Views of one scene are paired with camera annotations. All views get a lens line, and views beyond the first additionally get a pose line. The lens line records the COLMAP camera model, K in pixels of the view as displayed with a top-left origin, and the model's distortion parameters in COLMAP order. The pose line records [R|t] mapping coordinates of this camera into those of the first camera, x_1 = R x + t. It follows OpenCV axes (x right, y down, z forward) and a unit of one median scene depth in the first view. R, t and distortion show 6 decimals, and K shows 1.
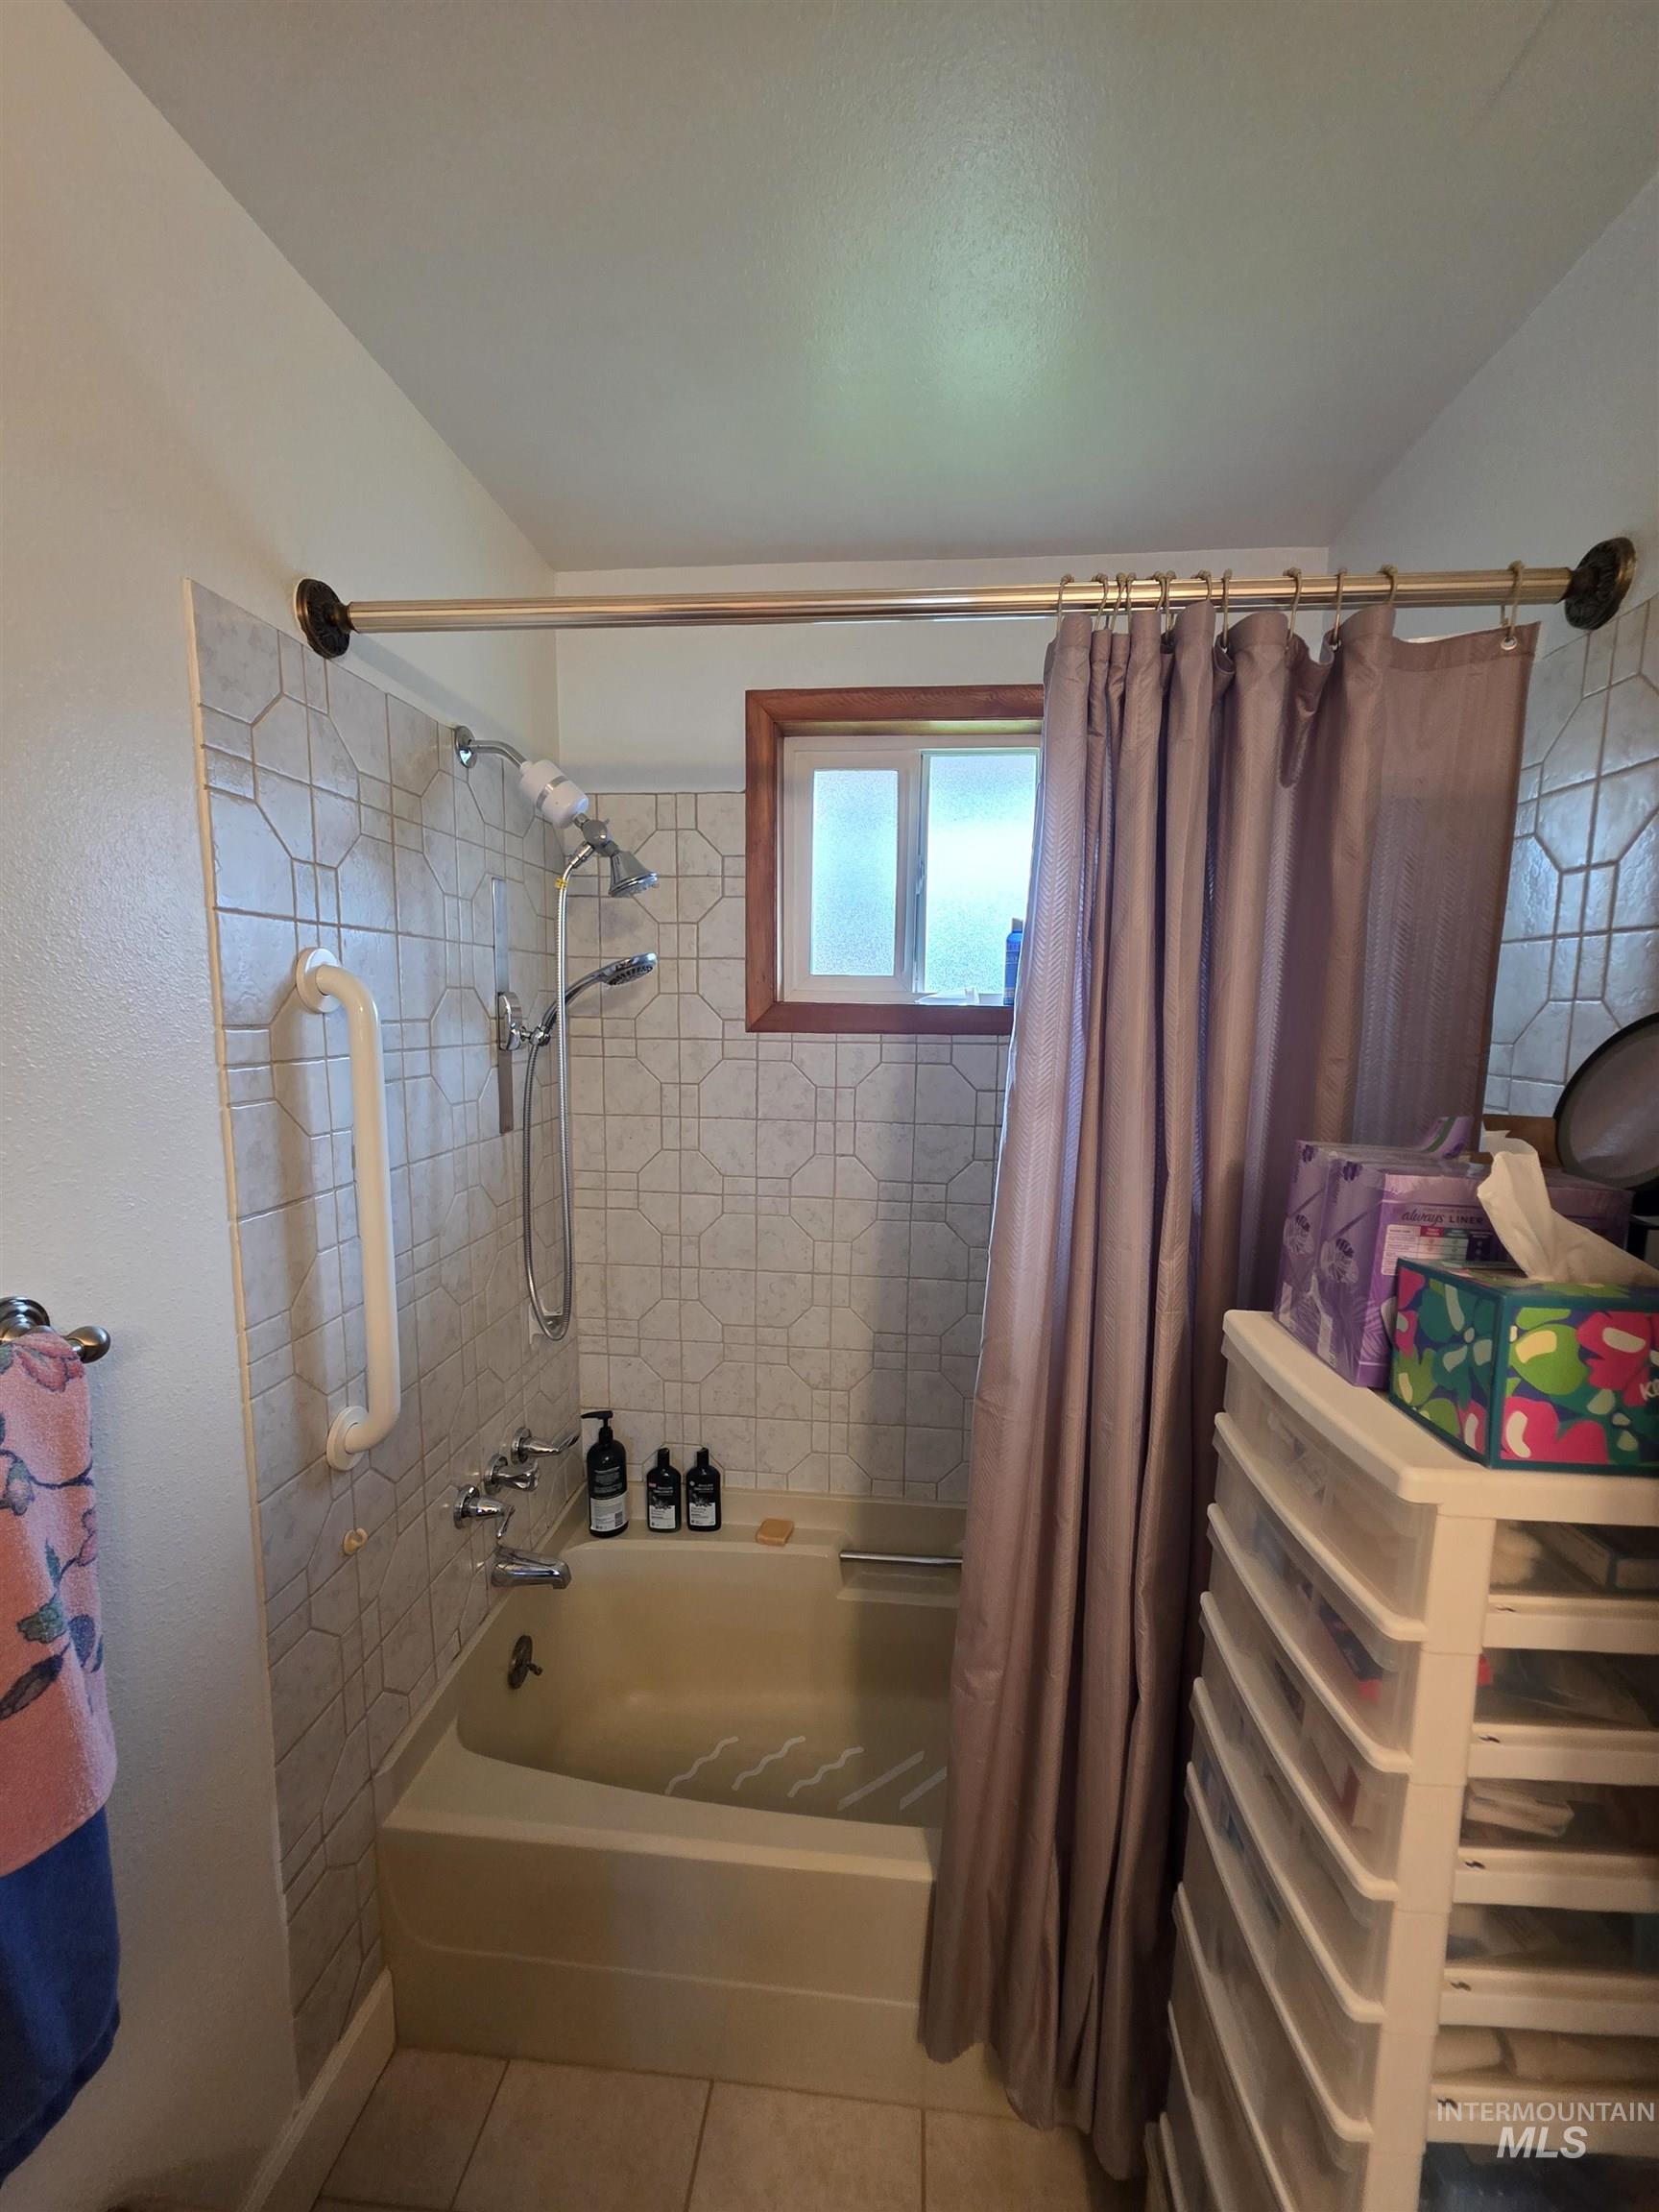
lens RADIAL K [[891.2, 0, 847.6], [0, 891.2, 1107.6], [0, 0, 1]] dist [0.010604, 0.000115]
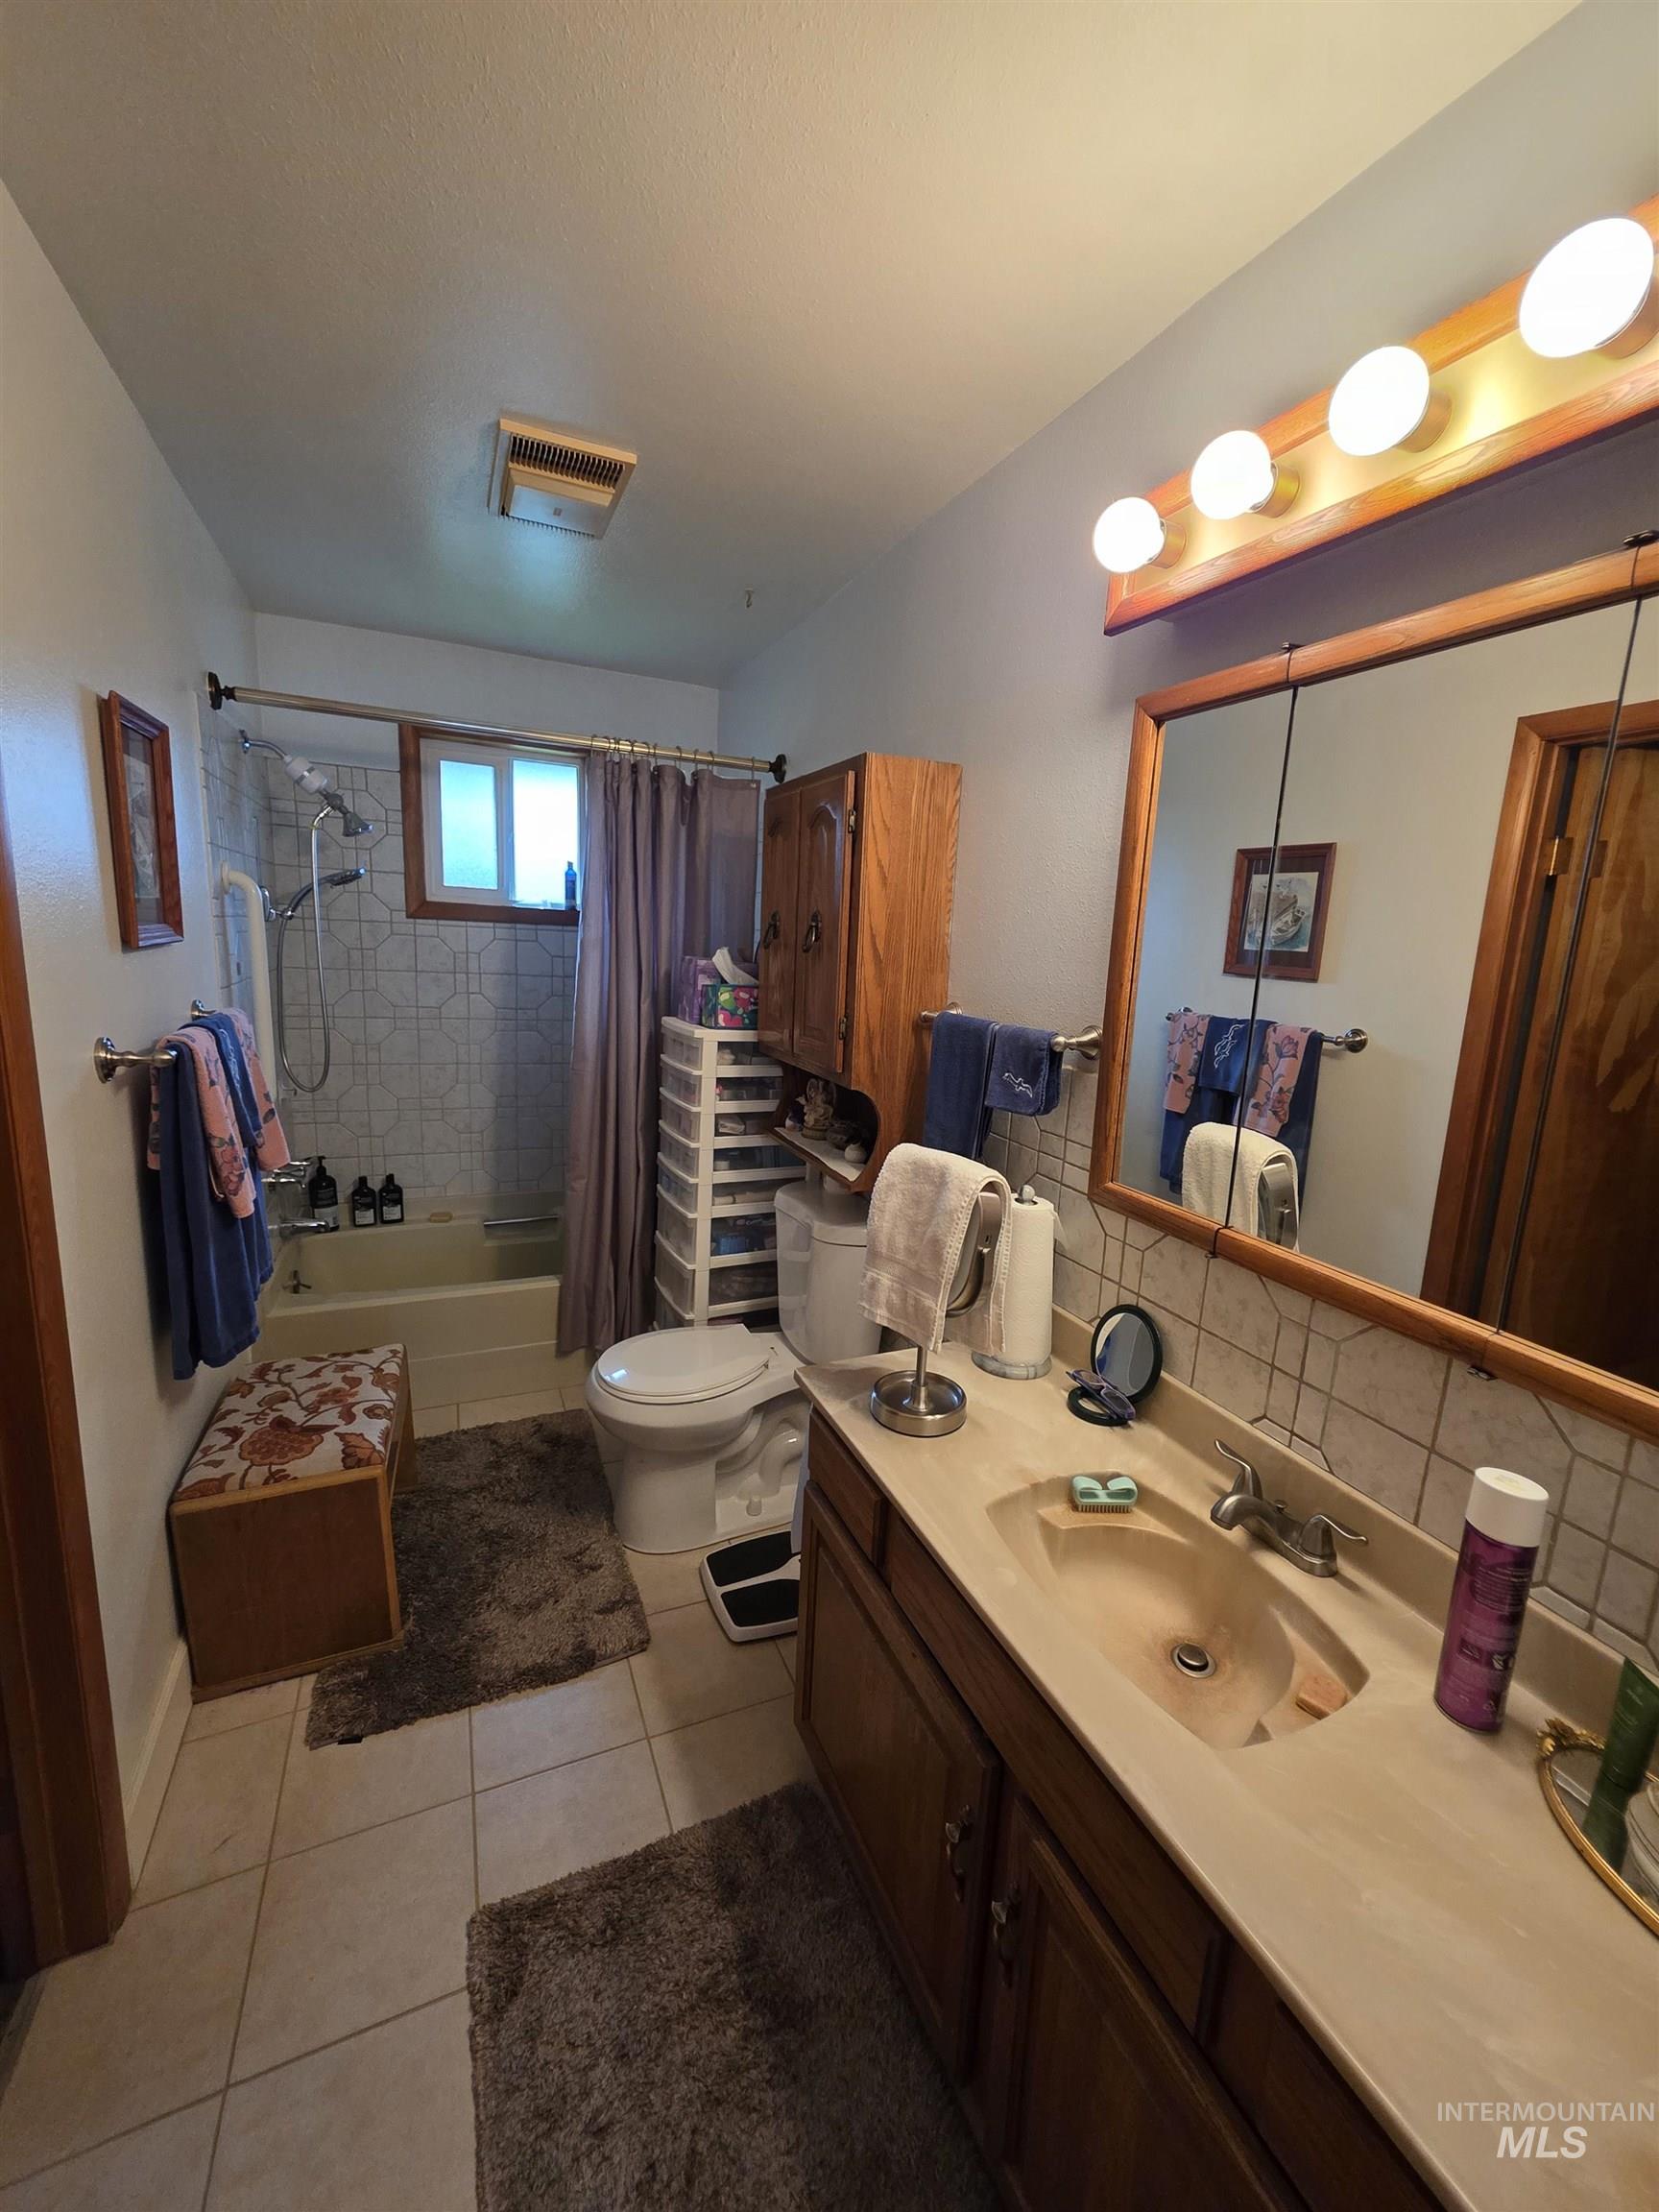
lens RADIAL K [[891.2, 0, 847.6], [0, 891.2, 1107.6], [0, 0, 1]] dist [0.010604, 0.000115]
pose [[0.871213, -0.060865, 0.487117, -0.234644], [0.017513, 0.995506, 0.093067, 0.128055], [-0.490593, -0.072551, 0.868364, -0.895208]]
